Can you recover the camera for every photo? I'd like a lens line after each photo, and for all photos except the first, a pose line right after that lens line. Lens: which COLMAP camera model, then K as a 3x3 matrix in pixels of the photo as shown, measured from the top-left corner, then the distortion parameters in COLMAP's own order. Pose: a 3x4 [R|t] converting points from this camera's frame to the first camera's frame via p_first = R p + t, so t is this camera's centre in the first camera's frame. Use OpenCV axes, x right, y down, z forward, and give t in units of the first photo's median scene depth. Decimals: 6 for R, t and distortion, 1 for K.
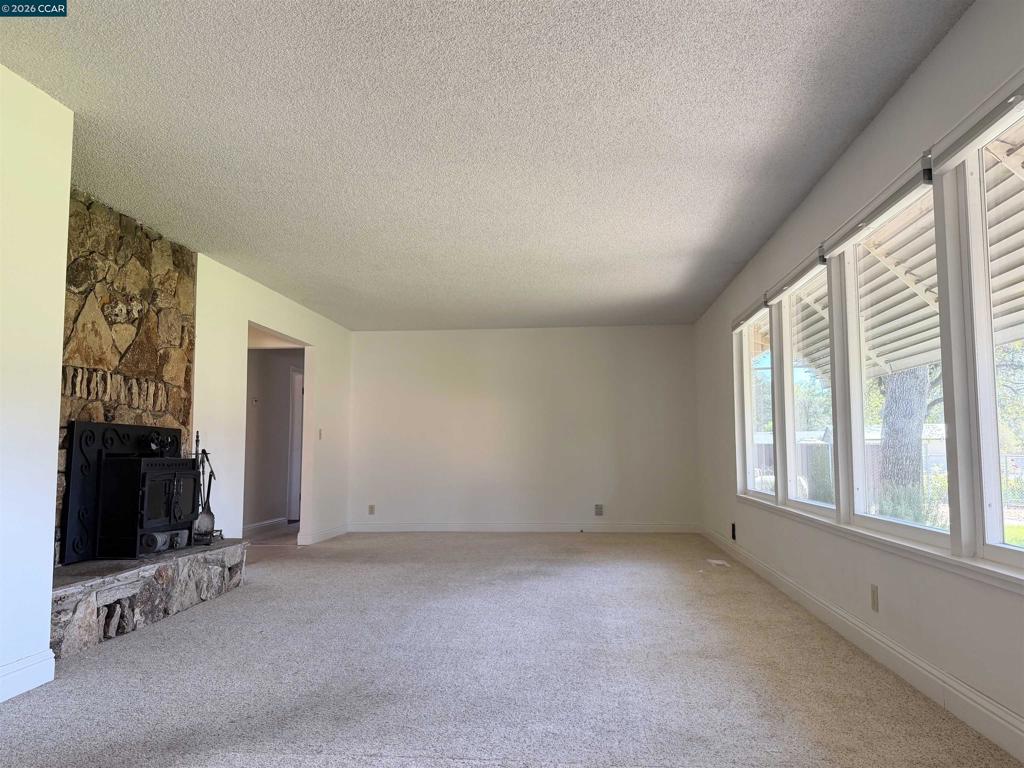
lens RADIAL K [[783.4, 0, 512.0], [0, 783.4, 384.0], [0, 0, 1]] dist [-0.002341, -0.001607]
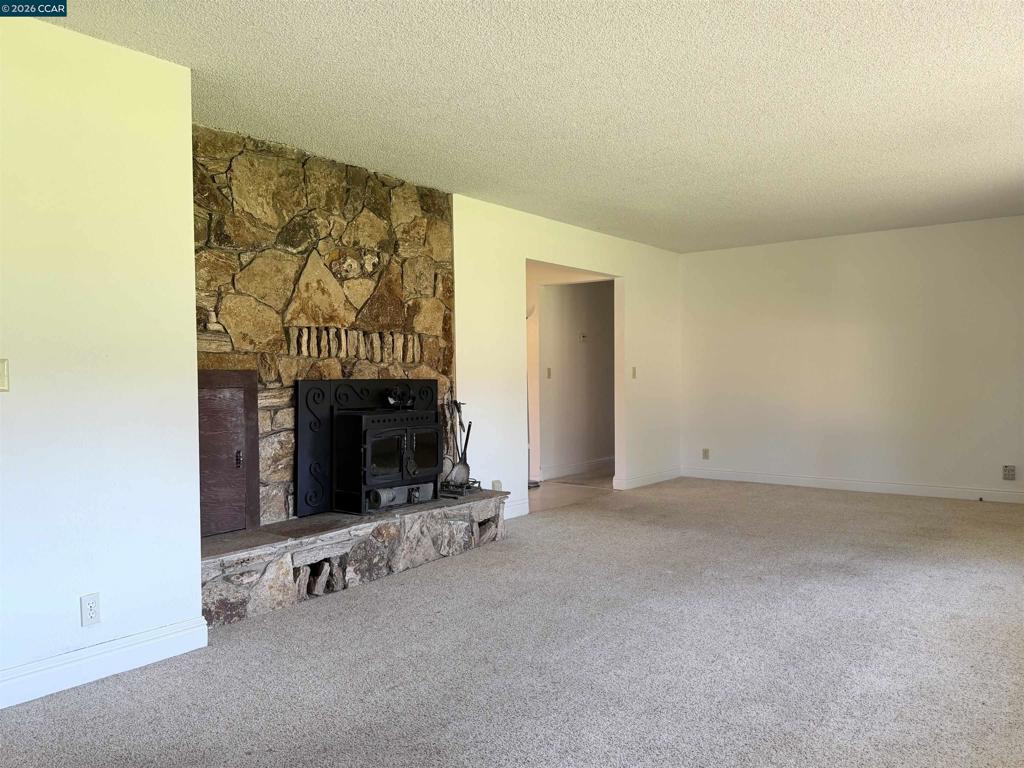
lens RADIAL K [[771.1, 0, 511.8], [0, 771.1, 390.6], [0, 0, 1]] dist [0.097538, -0.002550]
pose [[0.851825, 0.008354, -0.523760, 0.193752], [0.051785, 0.993632, 0.100069, -0.024302], [0.521260, -0.112364, 0.845968, 0.252630]]
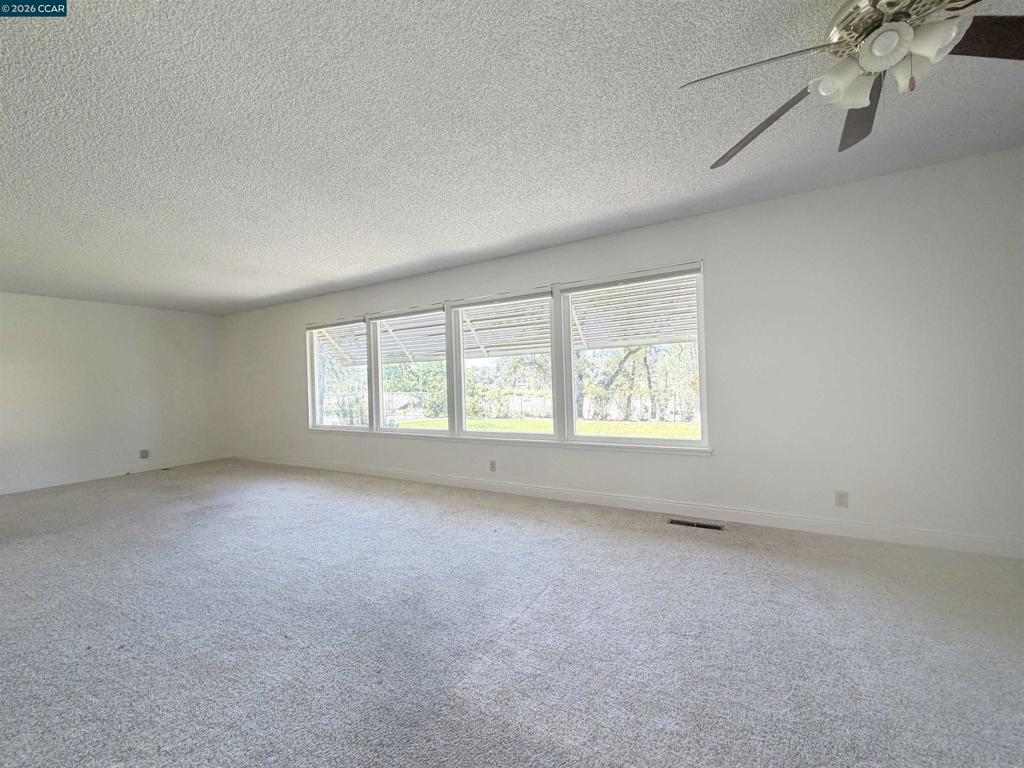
lens RADIAL K [[409.2, 0, 512.0], [0, 409.2, 384.0], [0, 0, 1]] dist [-0.000253, -0.000048]
pose [[0.418187, -0.013666, 0.908258, -0.440542], [-0.046586, 0.998248, 0.036470, -0.008830], [-0.907166, -0.057563, 0.416818, 0.341492]]
